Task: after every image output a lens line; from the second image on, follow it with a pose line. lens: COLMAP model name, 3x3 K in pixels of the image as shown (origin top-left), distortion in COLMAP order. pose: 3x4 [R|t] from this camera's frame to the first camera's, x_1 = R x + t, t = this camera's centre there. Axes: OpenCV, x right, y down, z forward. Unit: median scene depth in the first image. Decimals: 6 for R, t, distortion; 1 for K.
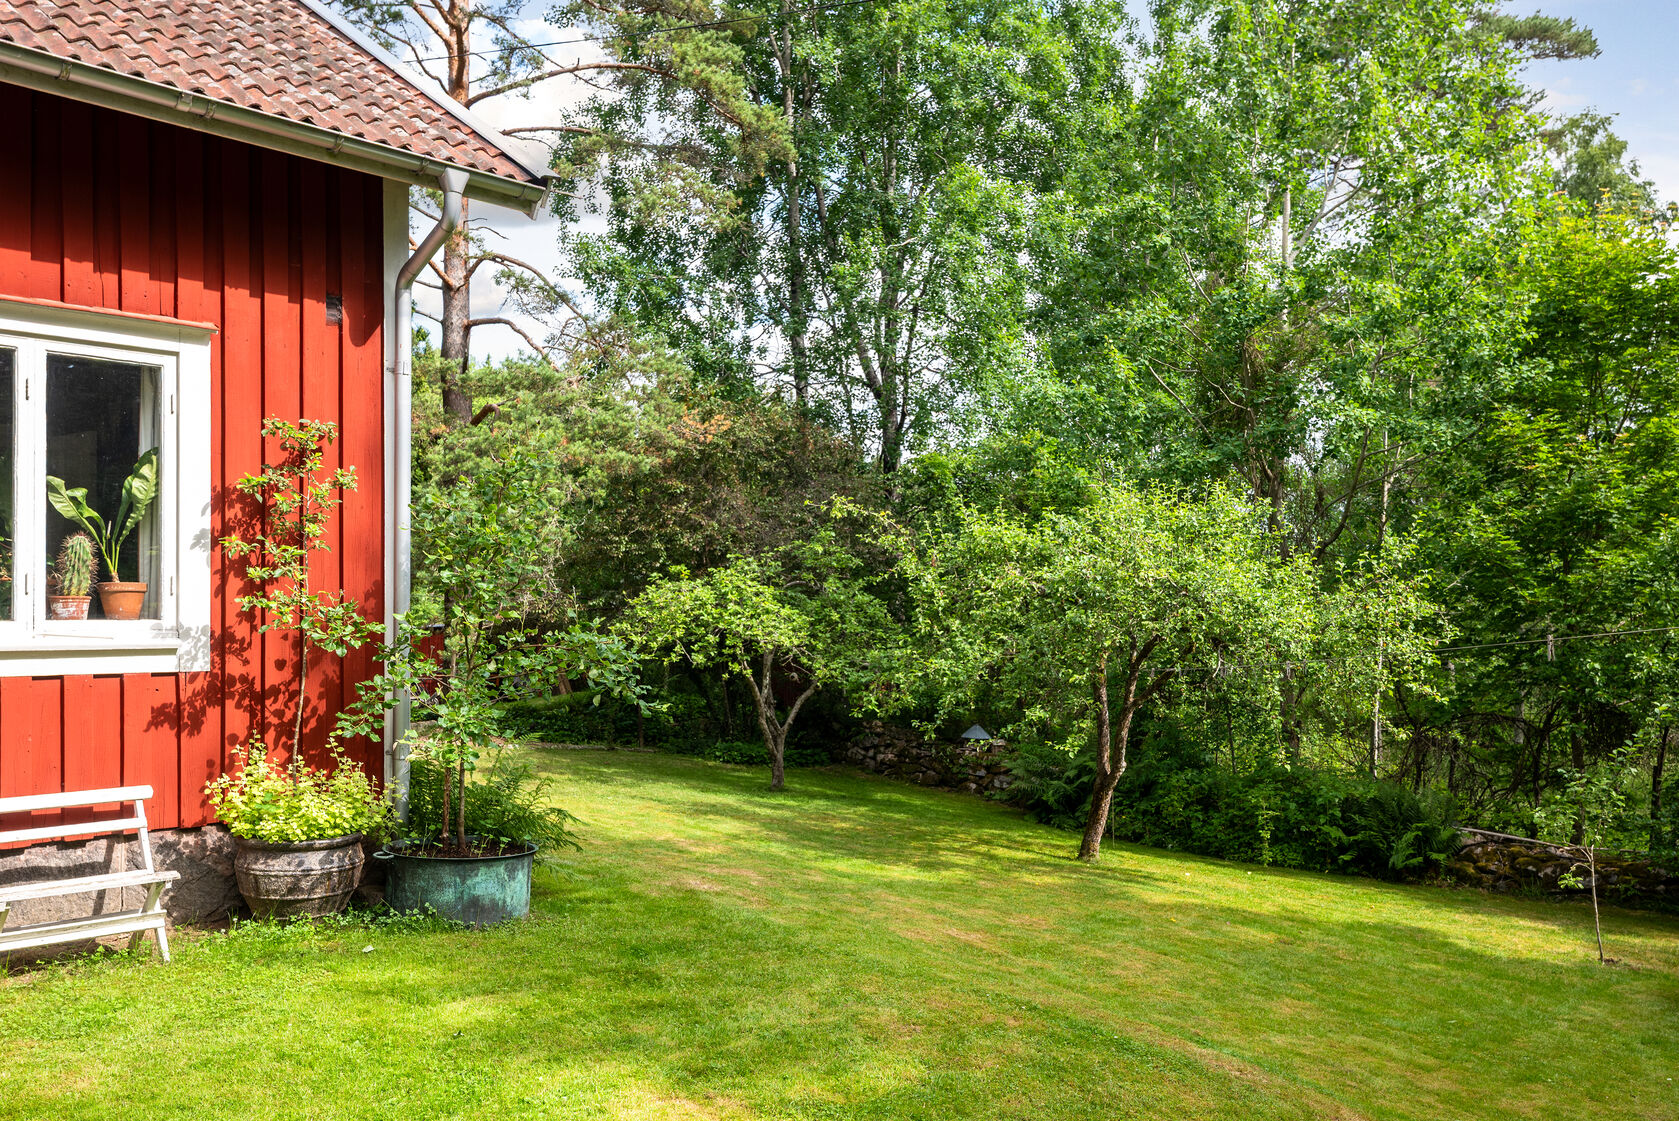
lens RADIAL K [[1411.2, 0, 838.4], [0, 1411.2, 571.6], [0, 0, 1]] dist [0.044739, -0.000286]
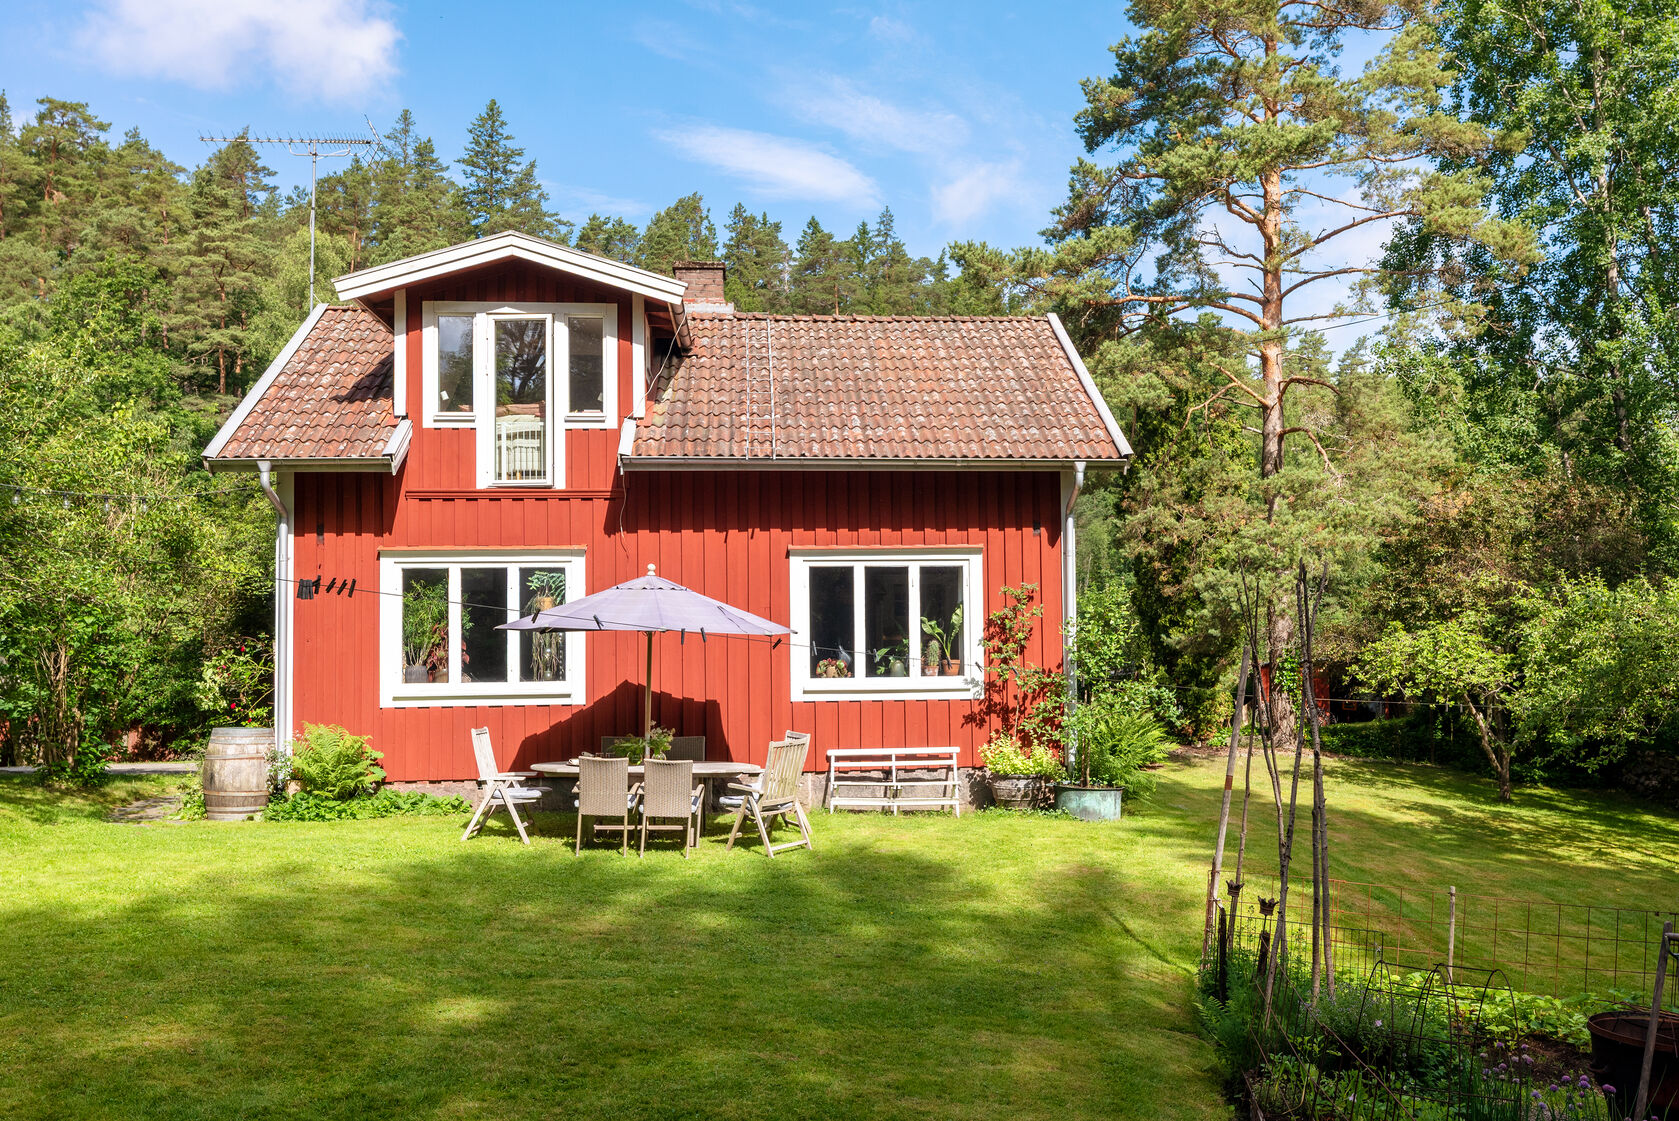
lens RADIAL K [[1455.0, 0, 846.7], [0, 1455.0, 573.9], [0, 0, 1]] dist [-0.007417, -0.005046]
pose [[0.772885, -0.031691, -0.633754, 0.852774], [0.026673, 0.999492, -0.017452, -0.093889], [0.633985, -0.003416, 0.773338, -0.918273]]
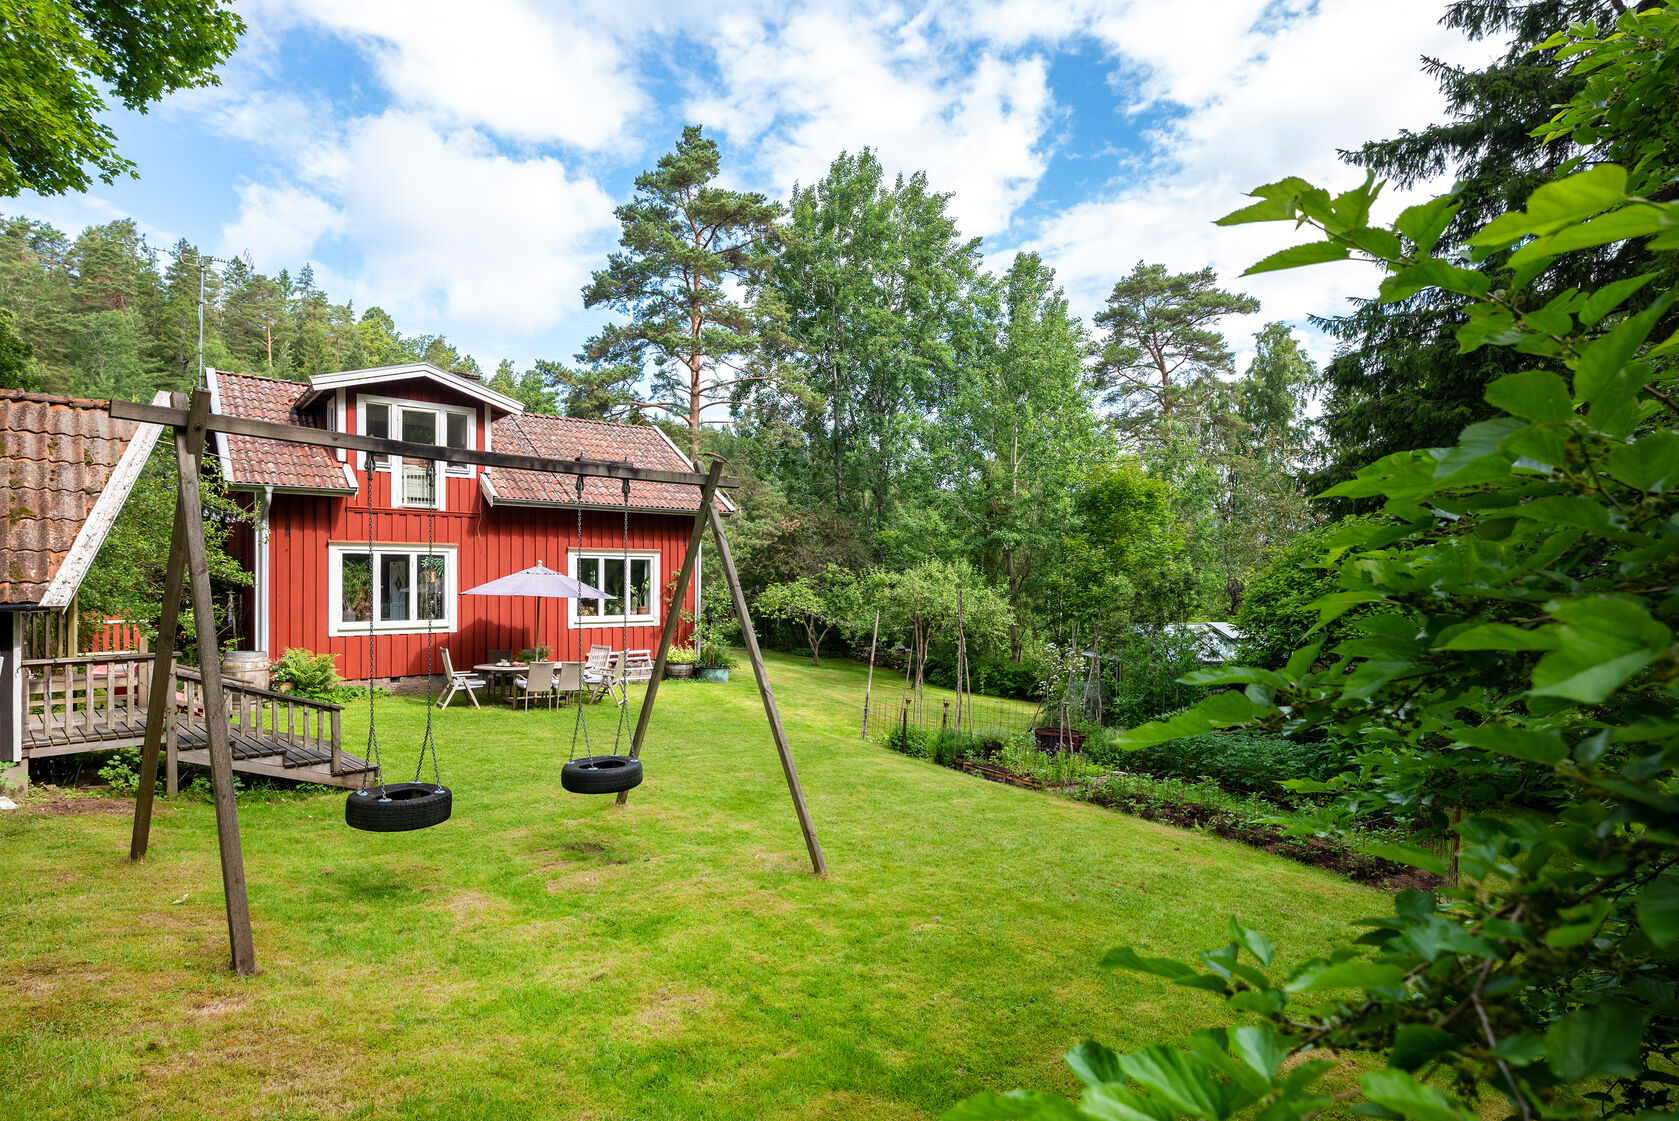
lens RADIAL K [[912.4, 0, 837.0], [0, 912.4, 563.9], [0, 0, 1]] dist [0.004536, 0.001916]
pose [[0.996690, 0.012868, -0.080275, 0.357354], [-0.011186, 0.999709, 0.021371, -0.196549], [0.080526, -0.020402, 0.996544, -1.859461]]
